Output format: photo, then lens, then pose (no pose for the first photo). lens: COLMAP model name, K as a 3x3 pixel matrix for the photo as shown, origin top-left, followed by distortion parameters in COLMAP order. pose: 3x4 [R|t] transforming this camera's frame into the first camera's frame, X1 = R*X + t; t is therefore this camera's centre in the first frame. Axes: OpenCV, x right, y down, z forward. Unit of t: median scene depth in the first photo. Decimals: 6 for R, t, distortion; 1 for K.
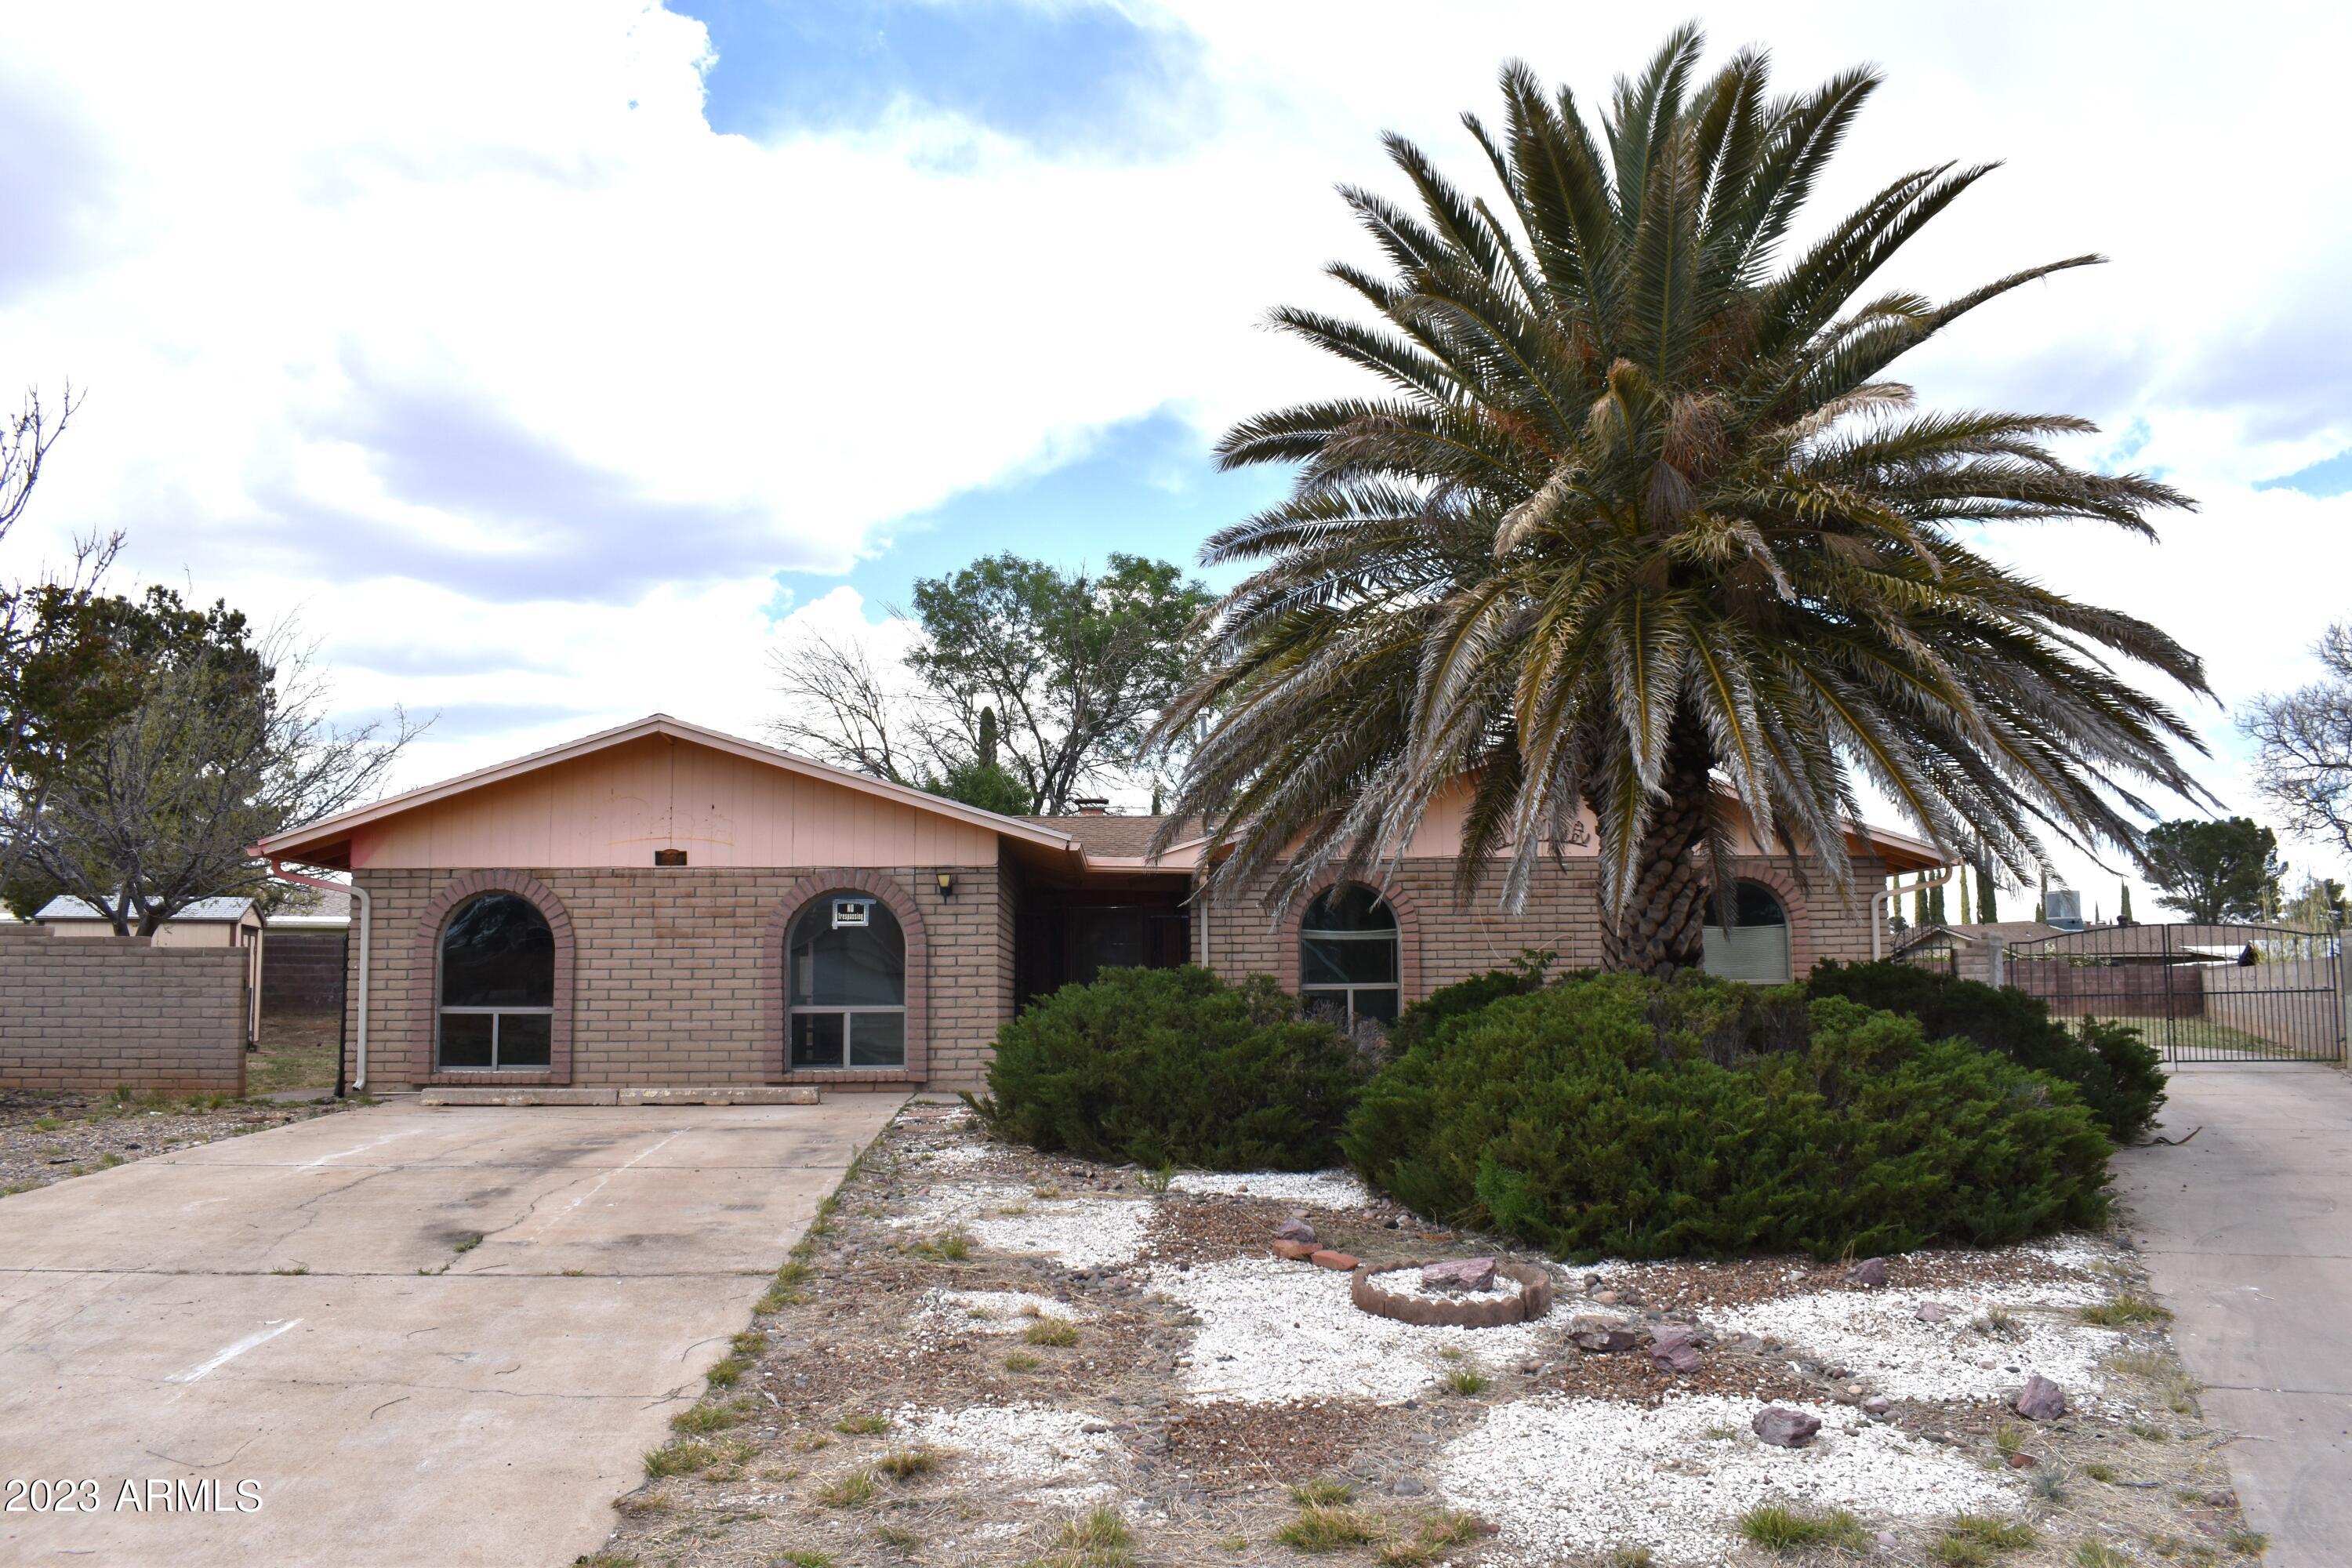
lens RADIAL K [[1845.6, 0, 1175.7], [0, 1845.6, 761.7], [0, 0, 1]] dist [-0.069246, -0.000858]
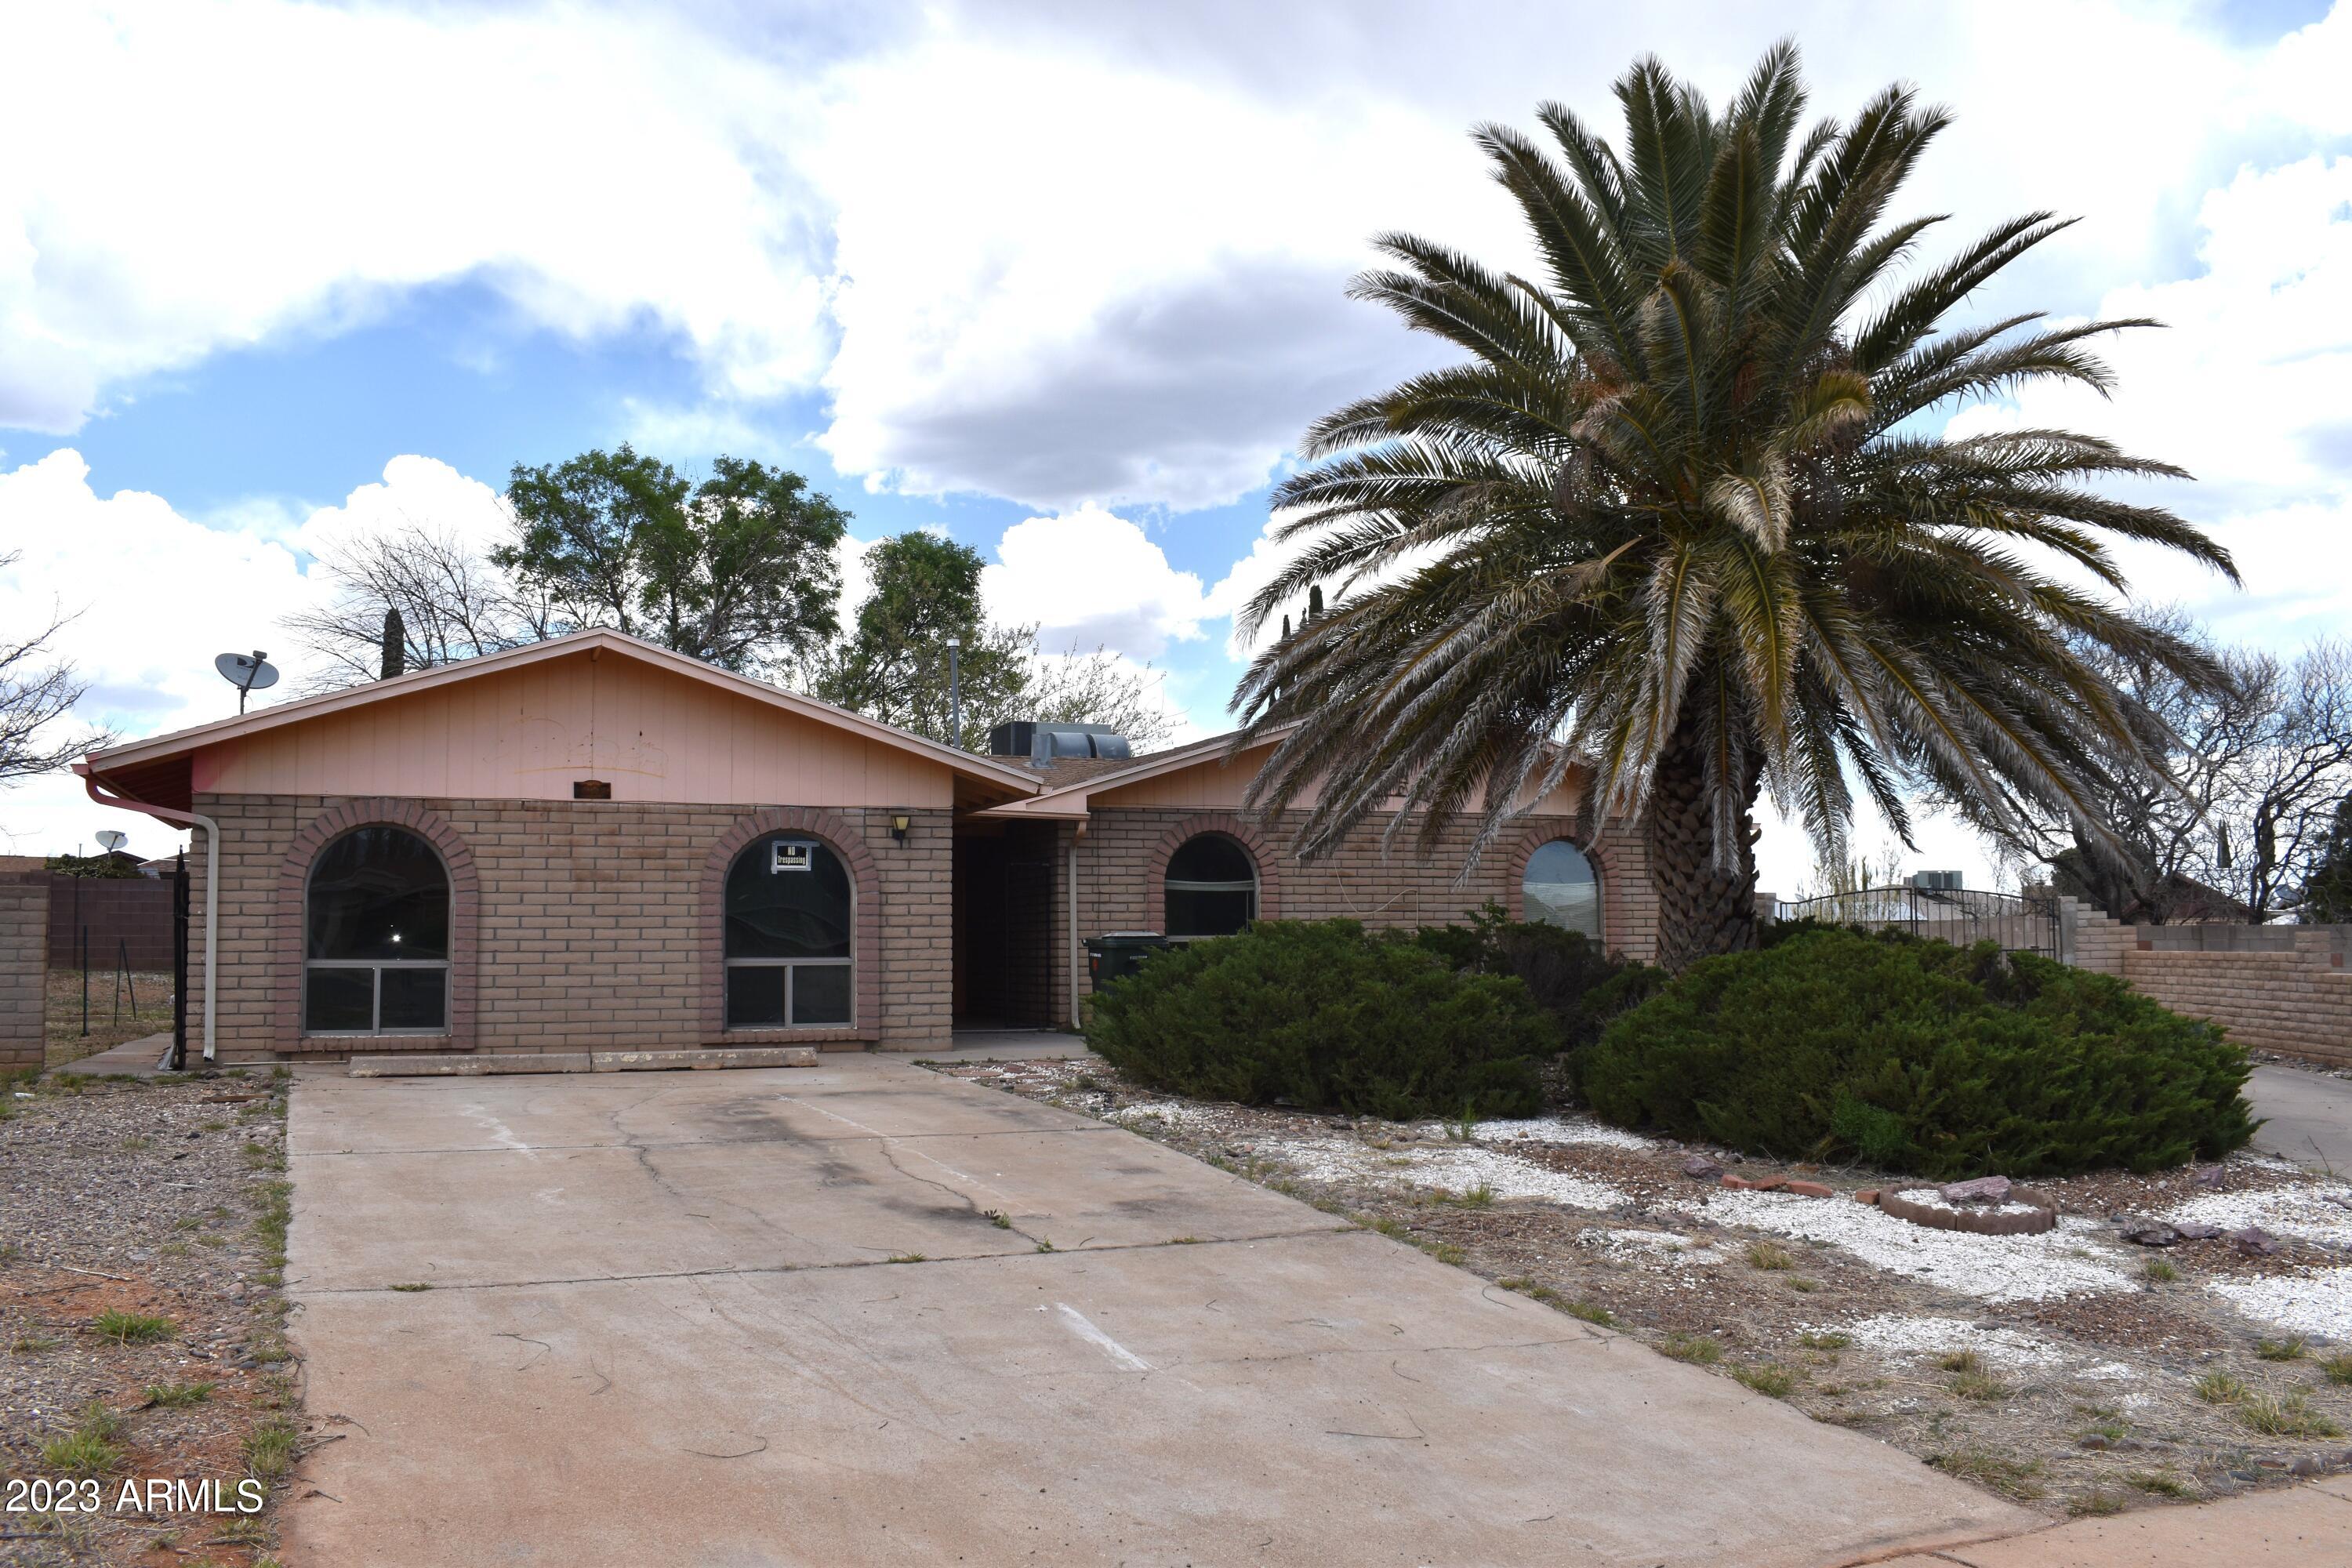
lens RADIAL K [[1992.5, 0, 1175.1], [0, 1992.5, 806.8], [0, 0, 1]] dist [-0.085687, -0.011158]
pose [[0.934881, 0.026949, 0.353938, -0.350129], [-0.047141, 0.997708, 0.048552, 0.001700], [-0.351818, -0.062076, 0.934008, 0.023395]]
